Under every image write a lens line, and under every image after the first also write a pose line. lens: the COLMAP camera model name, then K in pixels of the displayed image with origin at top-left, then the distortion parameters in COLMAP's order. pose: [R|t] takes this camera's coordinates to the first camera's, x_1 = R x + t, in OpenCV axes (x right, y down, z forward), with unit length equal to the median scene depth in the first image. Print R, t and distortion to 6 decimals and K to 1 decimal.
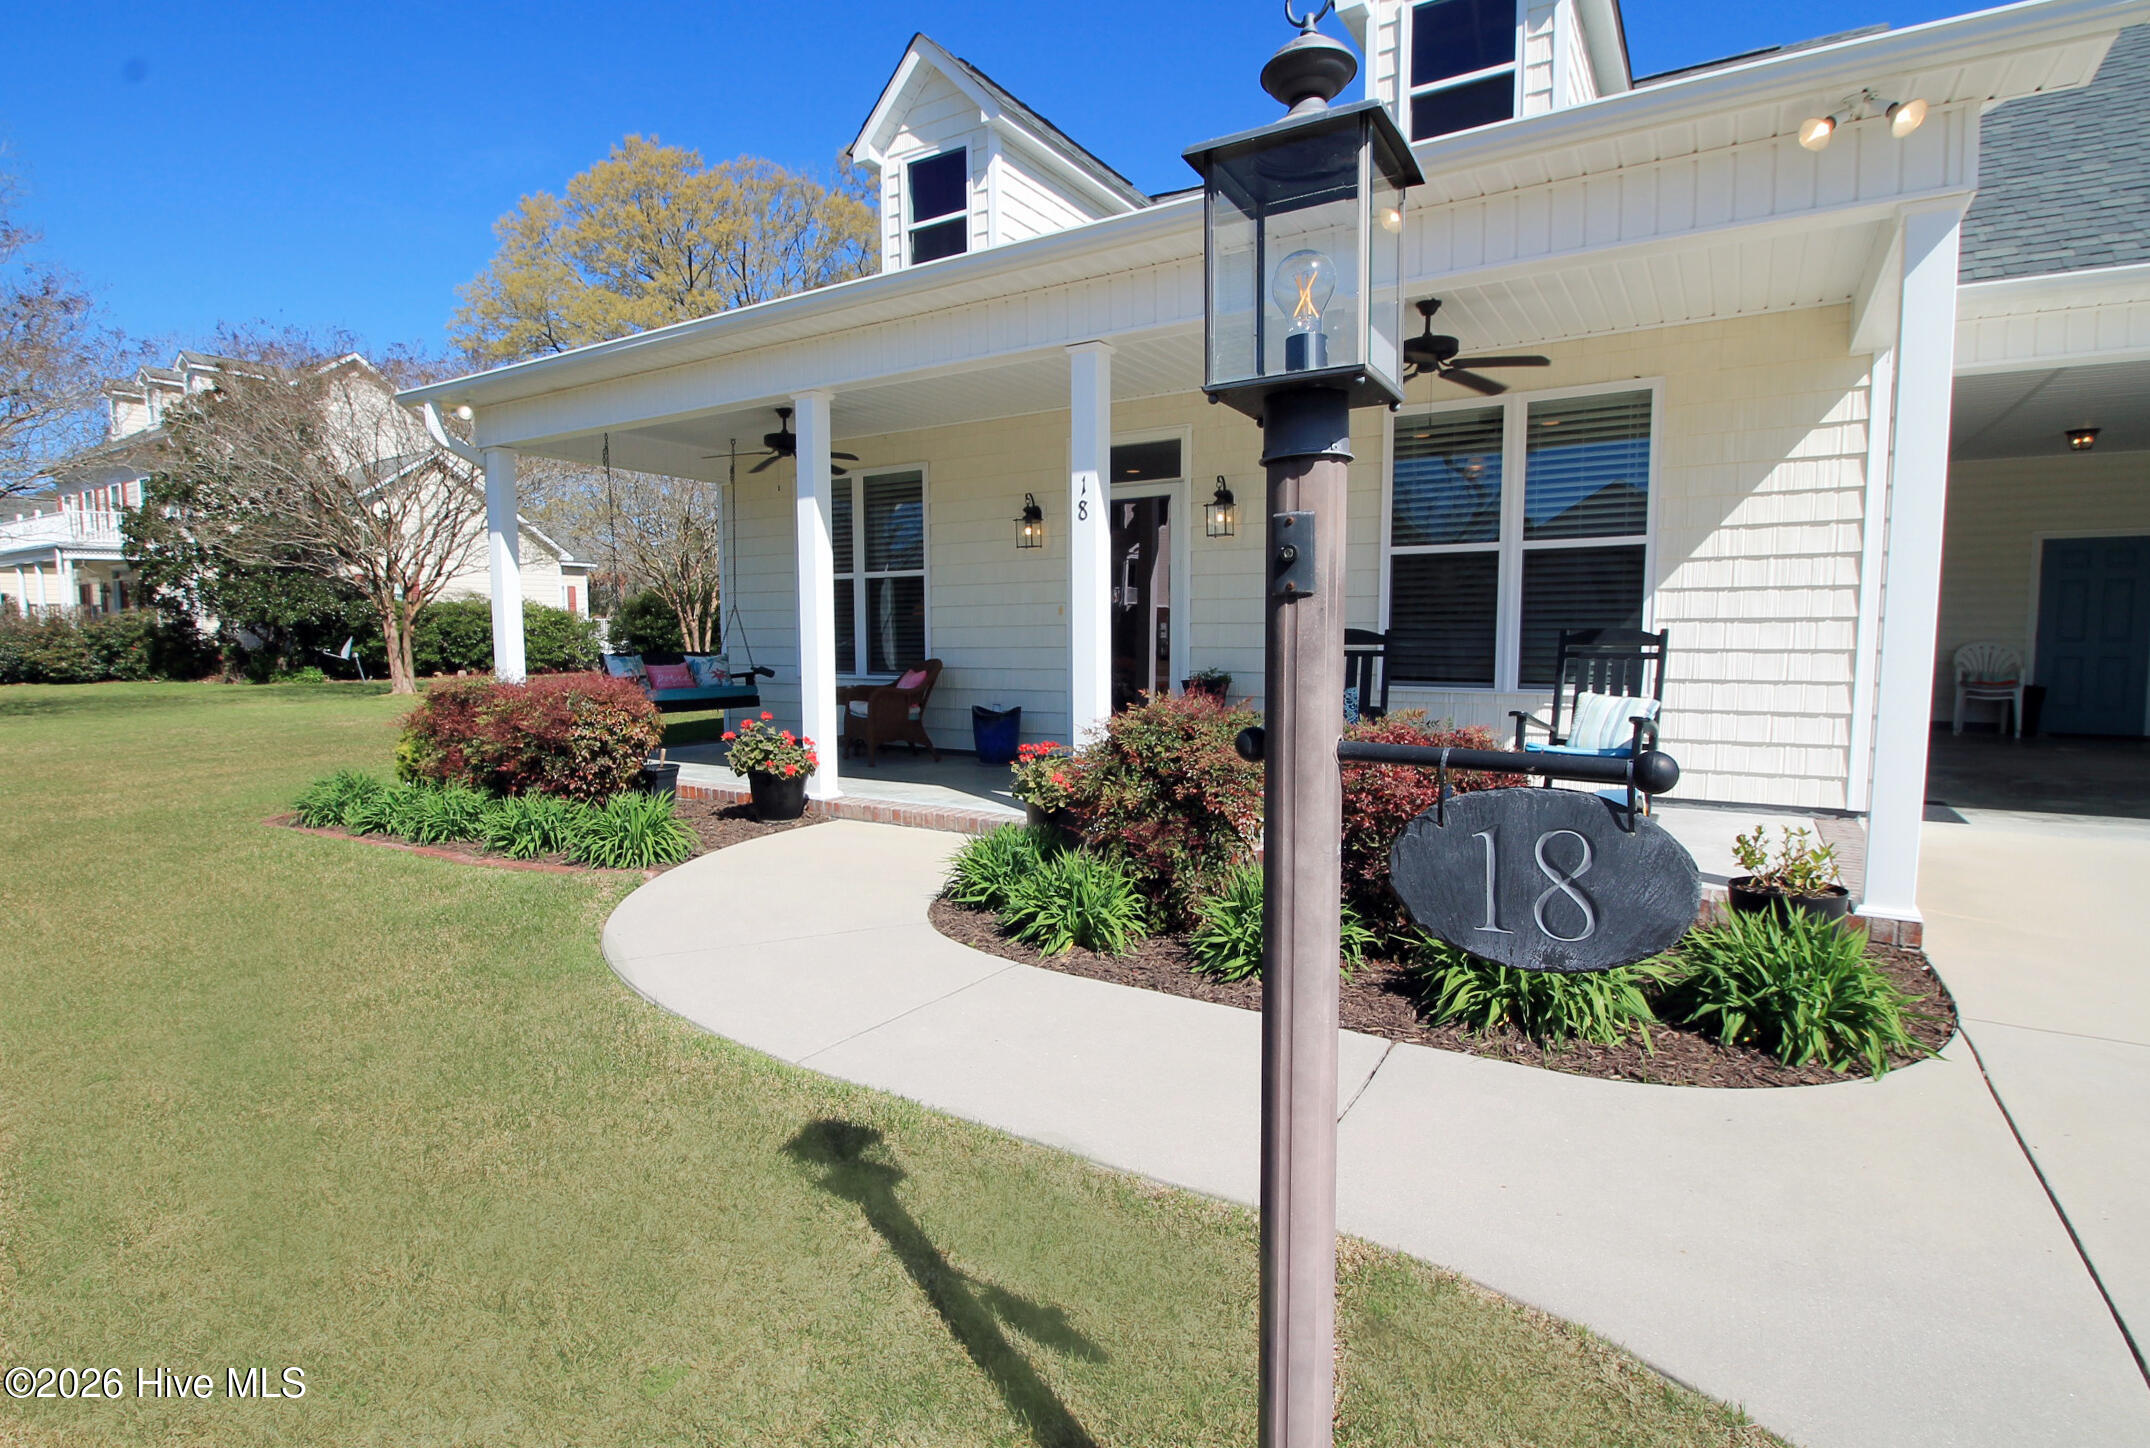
lens RADIAL K [[1070.7, 0, 1059.8], [0, 1070.7, 733.5], [0, 0, 1]] dist [-0.012112, -0.000779]
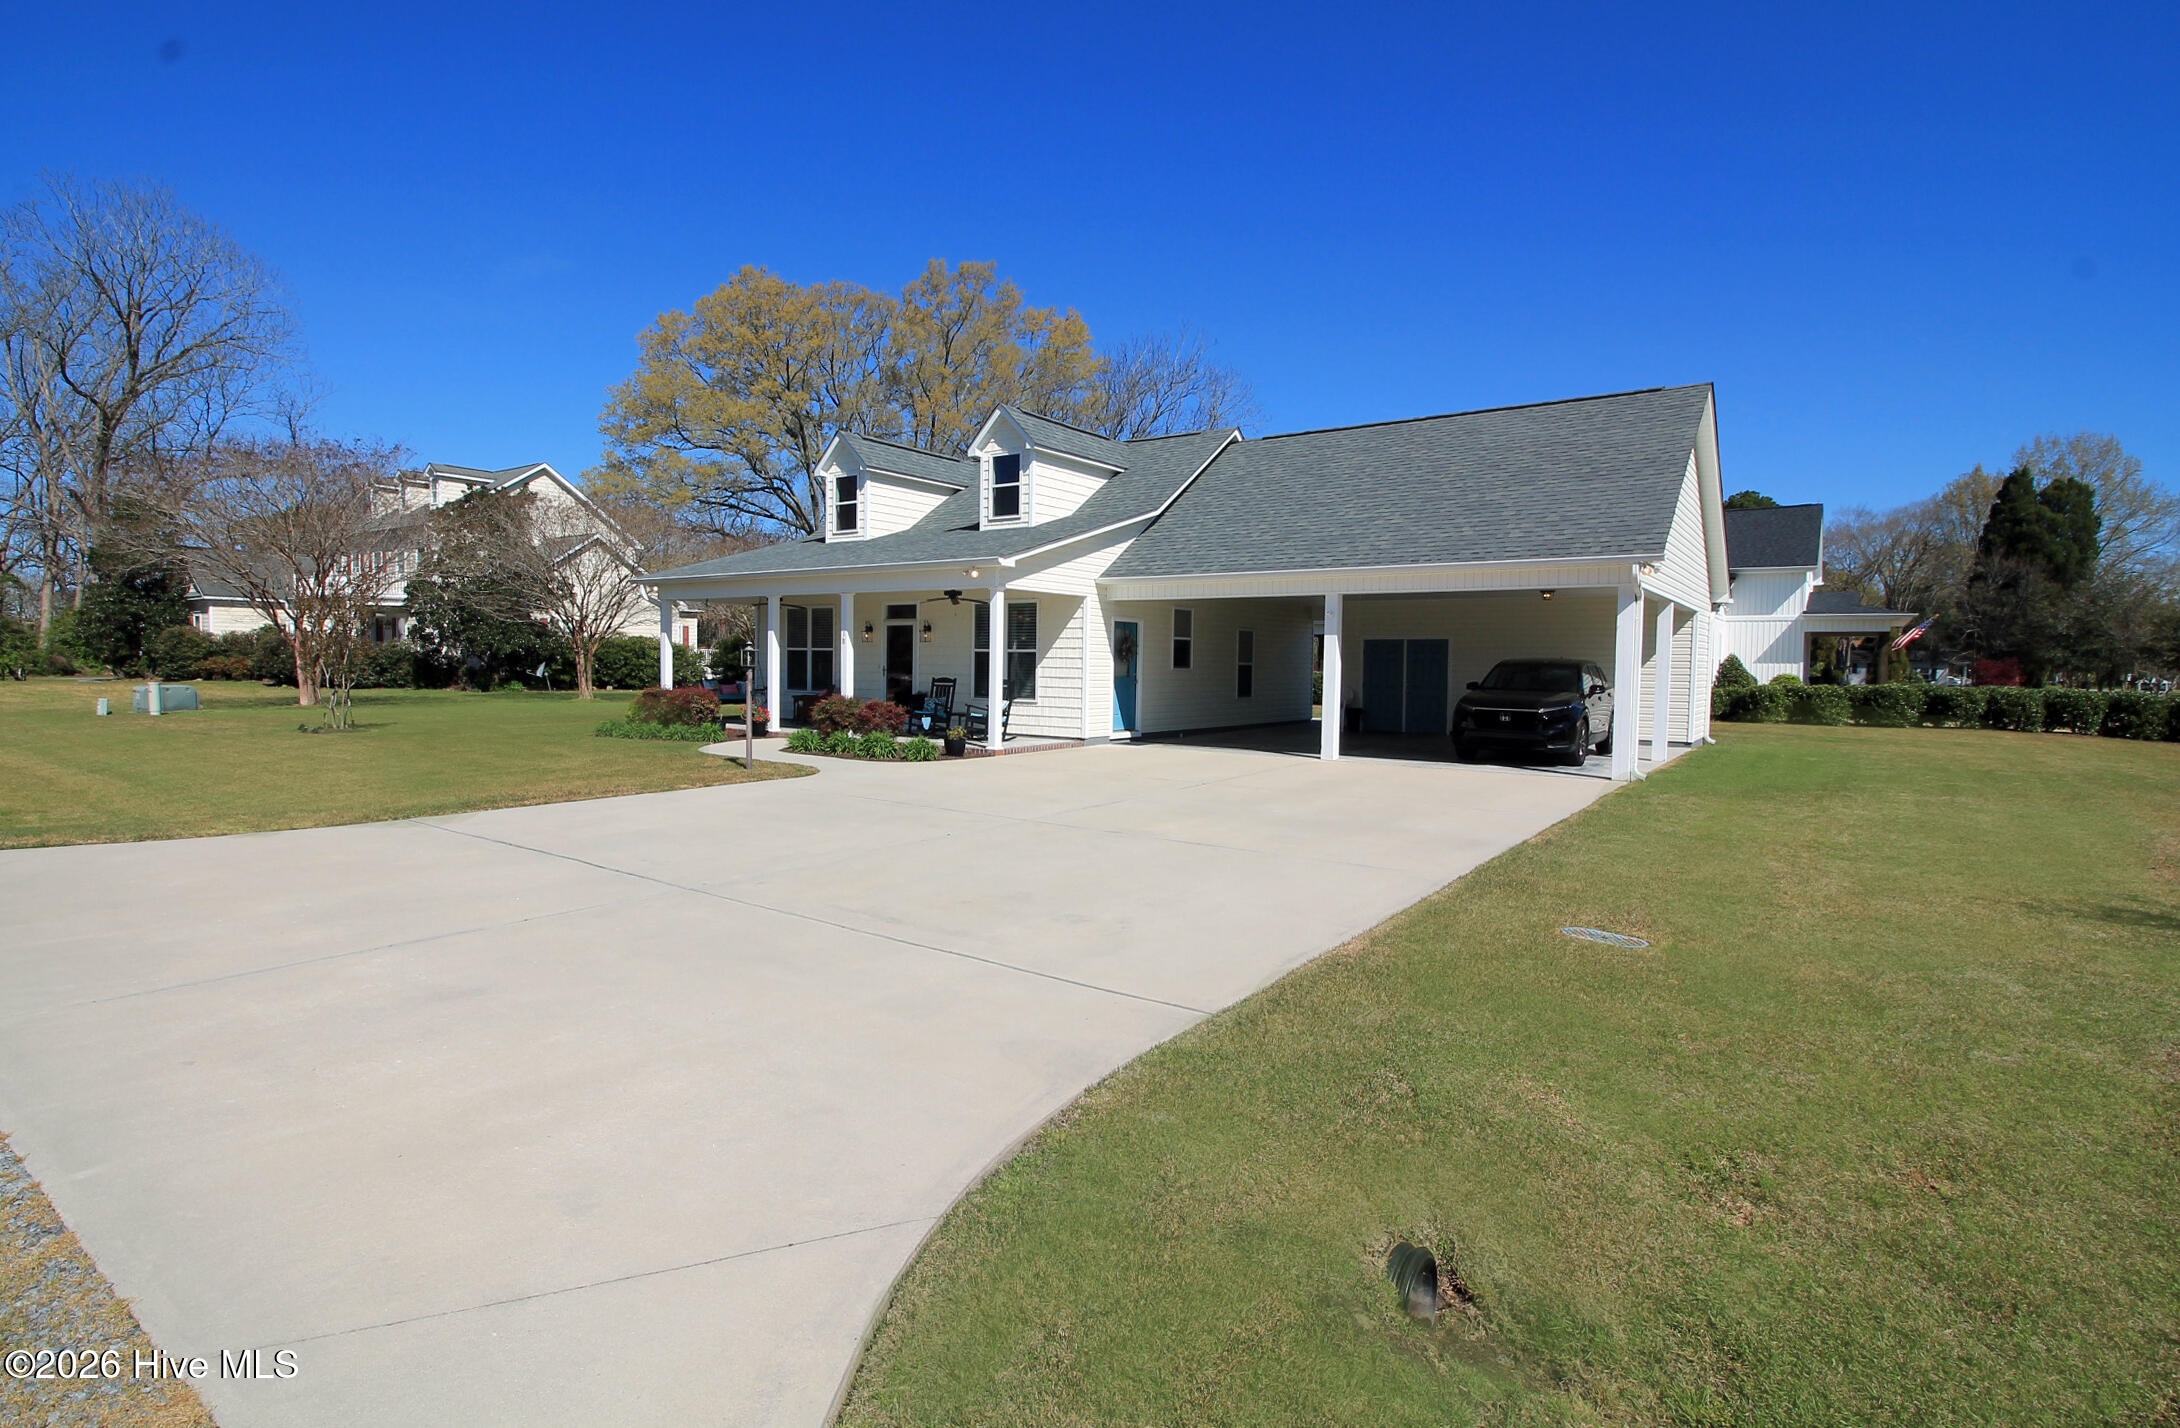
lens RADIAL K [[1053.5, 0, 1100.9], [0, 1053.5, 713.5], [0, 0, 1]] dist [-0.010577, -0.002787]
pose [[0.998683, 0.023018, -0.045855, 0.564730], [-0.025050, 0.998706, -0.044250, 0.082164], [0.044777, 0.045341, 0.997968, -1.290038]]
